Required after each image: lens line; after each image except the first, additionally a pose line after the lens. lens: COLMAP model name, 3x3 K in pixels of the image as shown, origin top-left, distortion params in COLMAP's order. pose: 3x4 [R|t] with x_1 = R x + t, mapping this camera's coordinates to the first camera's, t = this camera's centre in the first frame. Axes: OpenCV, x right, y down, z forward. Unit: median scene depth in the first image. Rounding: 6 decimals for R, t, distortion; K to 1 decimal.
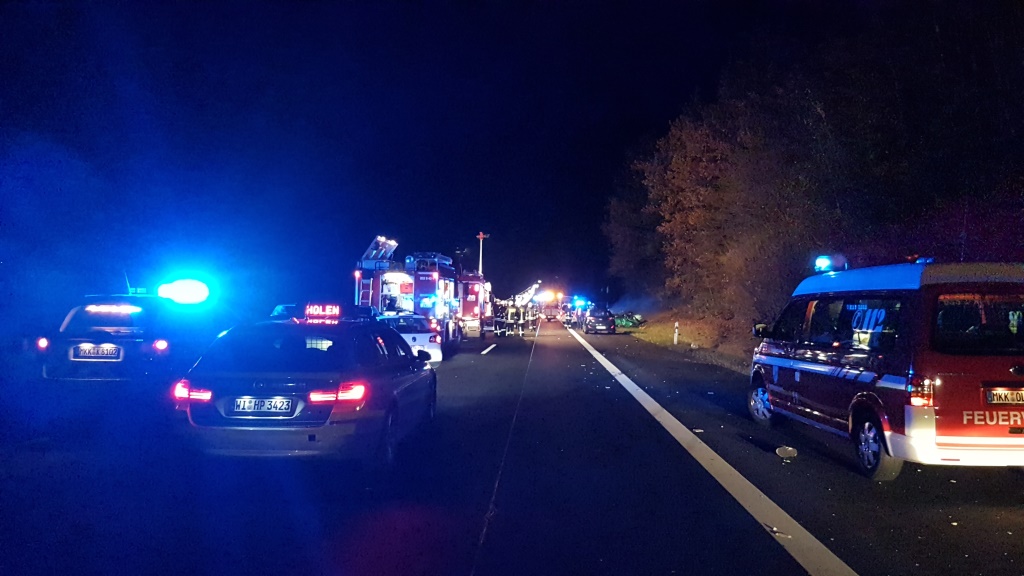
lens RADIAL K [[823.5, 0, 516.6], [0, 823.5, 286.2], [0, 0, 1]] dist [0.059209, -0.036246]
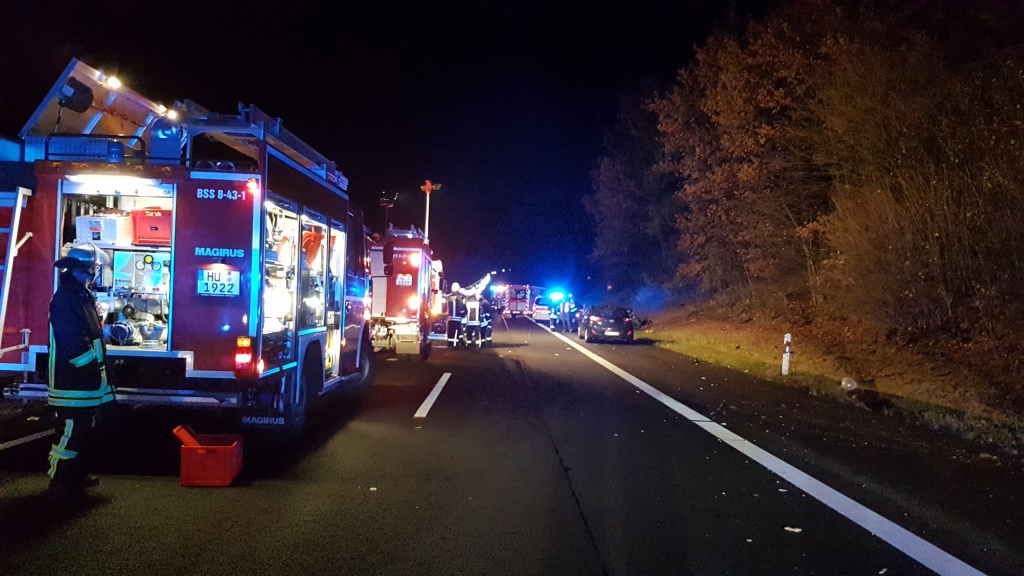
lens RADIAL K [[823.5, 0, 508.0], [0, 823.5, 298.2], [0, 0, 1]] dist [0.059209, -0.036246]
pose [[0.998552, 0.020097, 0.049903, -0.012792], [-0.021288, 0.999499, 0.023440, 0.009964], [-0.049407, -0.024469, 0.998479, 0.396866]]
